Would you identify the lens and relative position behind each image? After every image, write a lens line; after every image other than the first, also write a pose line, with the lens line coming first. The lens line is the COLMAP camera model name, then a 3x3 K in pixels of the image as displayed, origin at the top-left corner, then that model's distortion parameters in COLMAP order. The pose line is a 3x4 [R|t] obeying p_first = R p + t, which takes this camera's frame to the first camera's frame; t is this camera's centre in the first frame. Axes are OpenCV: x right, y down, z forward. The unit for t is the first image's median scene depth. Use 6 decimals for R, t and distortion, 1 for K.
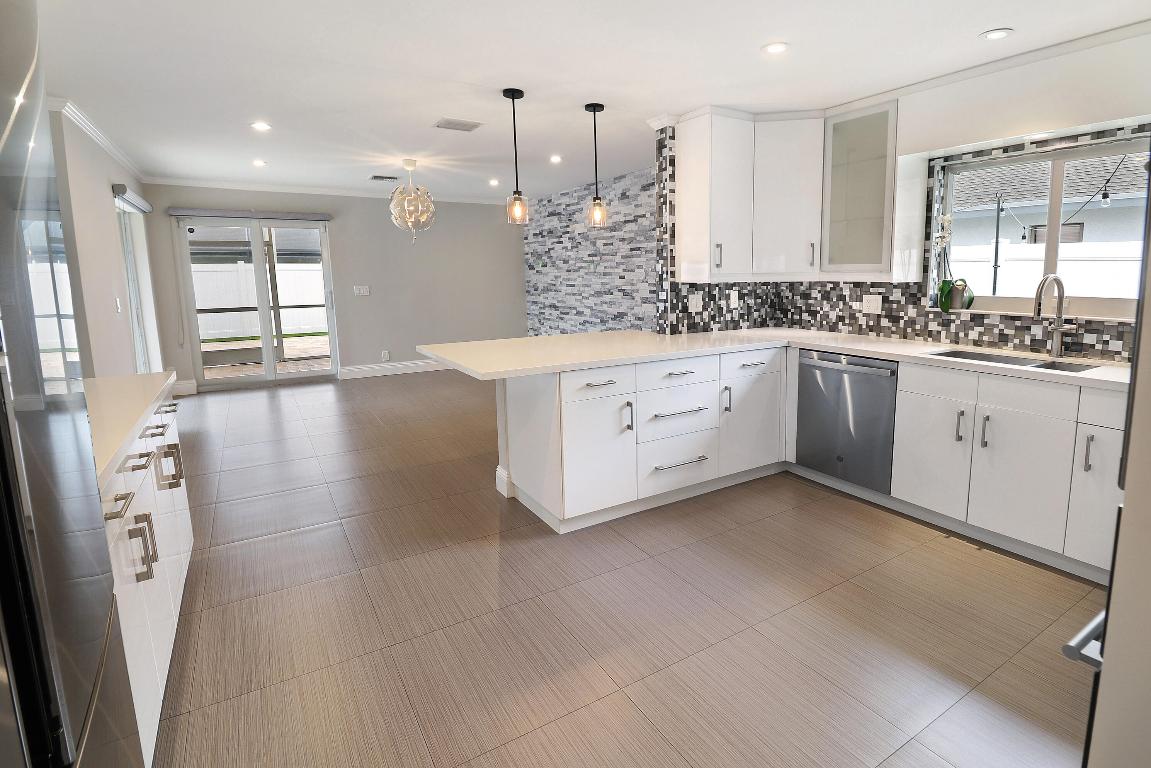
lens RADIAL K [[549.7, 0, 574.5], [0, 549.7, 372.1], [0, 0, 1]] dist [-0.022464, -0.000012]
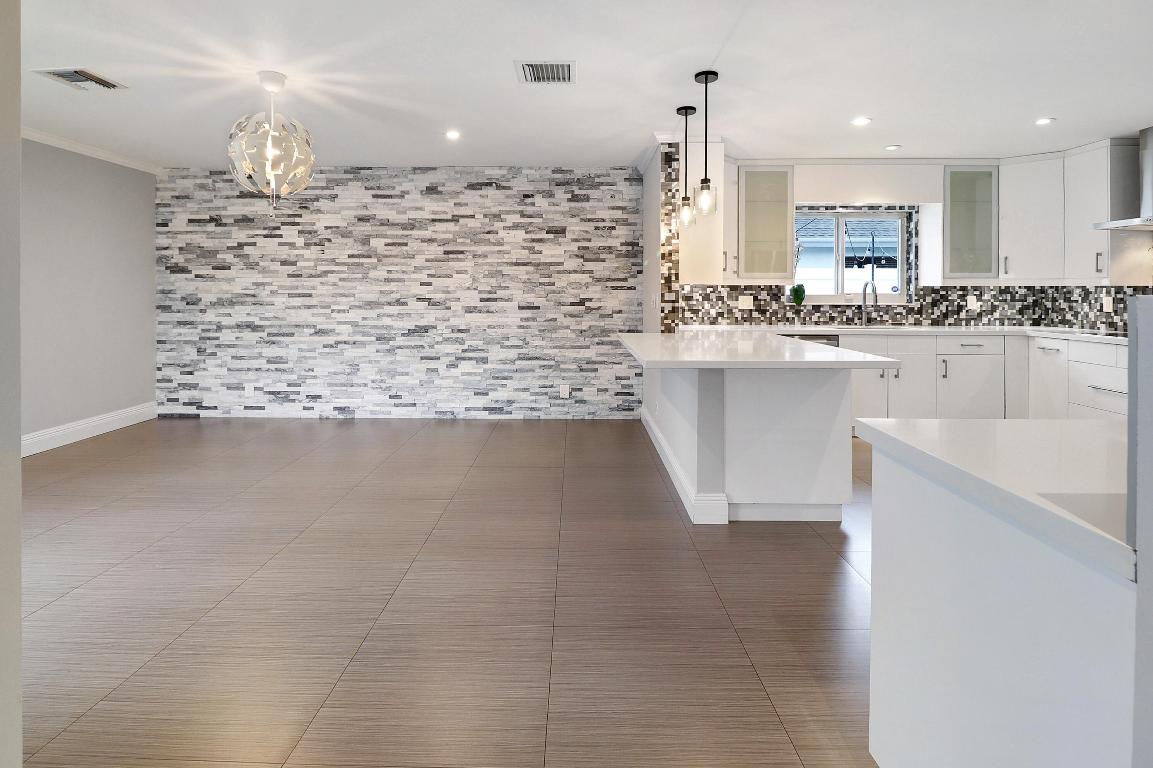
lens RADIAL K [[565.6, 0, 527.7], [0, 565.6, 308.3], [0, 0, 1]] dist [0.000943, -0.004060]
pose [[0.528952, -0.012380, 0.848562, -0.811661], [0.145328, 0.986445, -0.076199, -0.067775], [-0.836116, 0.163625, 0.523581, 0.605532]]
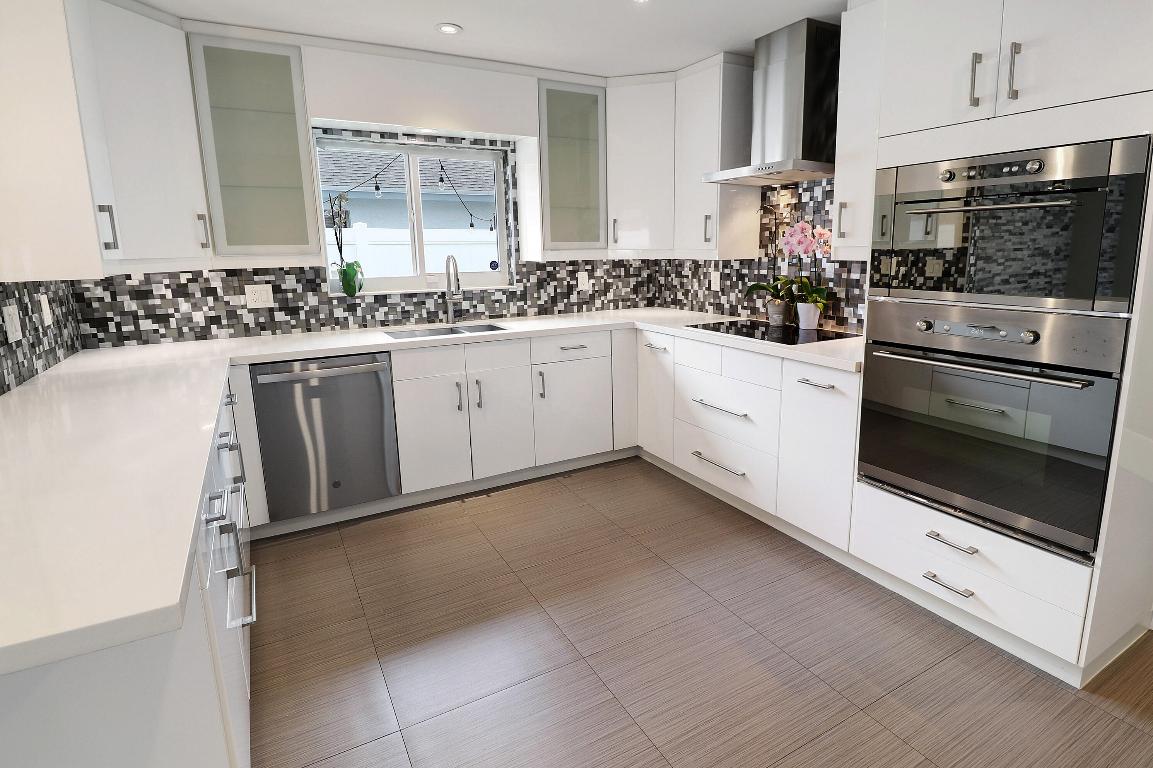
lens RADIAL K [[611.3, 0, 543.1], [0, 611.3, 363.2], [0, 0, 1]] dist [-0.002849, -0.002322]
pose [[0.027424, -0.175809, 0.984042, -0.285597], [0.195221, 0.966399, 0.167216, -0.083140], [-0.980376, 0.187520, 0.060824, 0.473055]]
